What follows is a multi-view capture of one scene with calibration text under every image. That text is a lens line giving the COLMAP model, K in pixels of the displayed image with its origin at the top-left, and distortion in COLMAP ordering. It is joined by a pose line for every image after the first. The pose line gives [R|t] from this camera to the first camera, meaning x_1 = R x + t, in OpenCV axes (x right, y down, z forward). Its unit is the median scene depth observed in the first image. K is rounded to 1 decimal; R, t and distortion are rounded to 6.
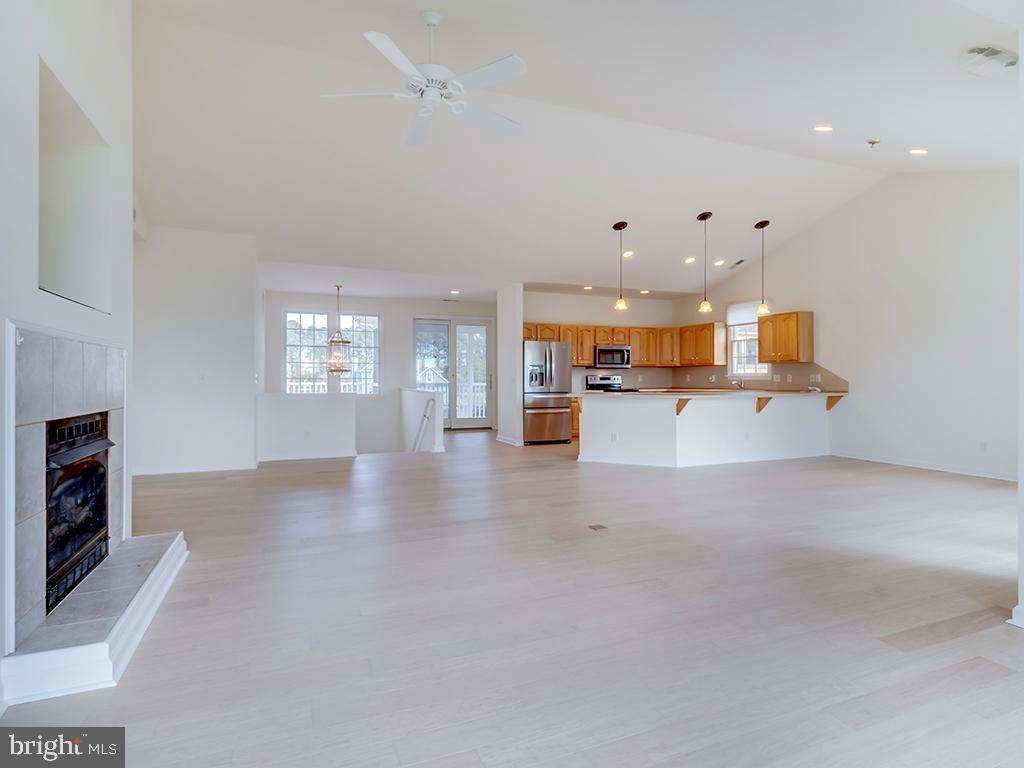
lens RADIAL K [[553.5, 0, 512.0], [0, 553.5, 384.0], [0, 0, 1]] dist [0.029241, 0.000158]
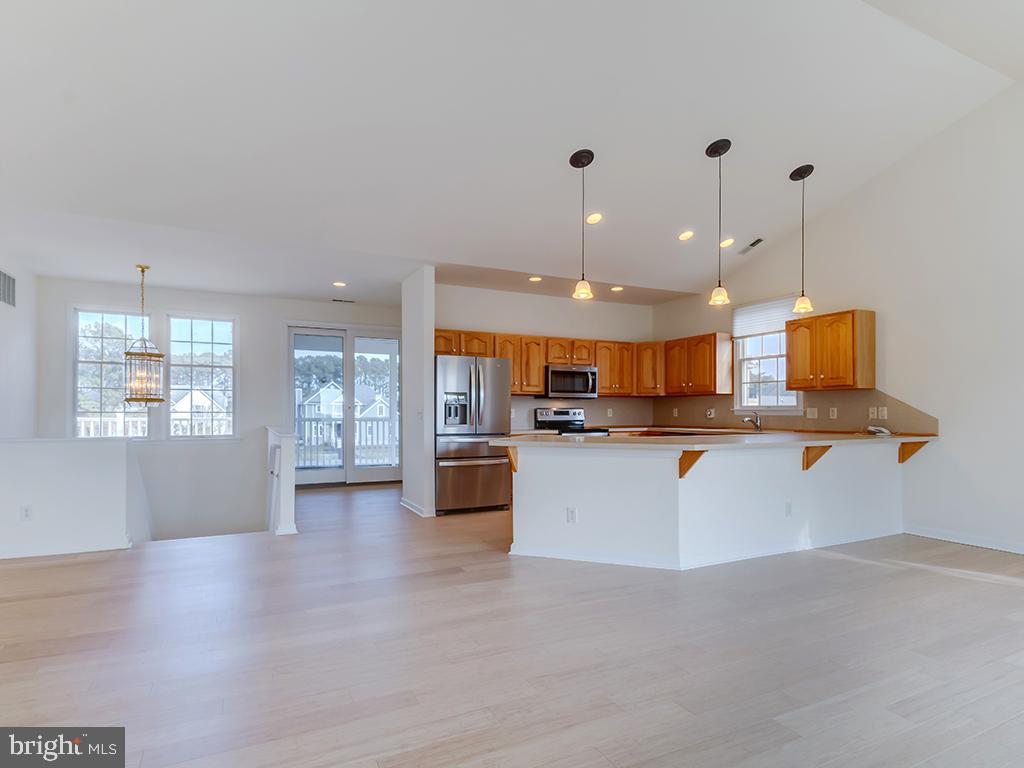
lens RADIAL K [[552.1, 0, 510.9], [0, 552.1, 419.8], [0, 0, 1]] dist [0.006420, 0.000706]
pose [[0.998094, 0.001065, 0.061702, 0.064608], [-0.001354, 0.999988, 0.004639, -0.004635], [-0.061697, -0.004714, 0.998084, 0.323115]]
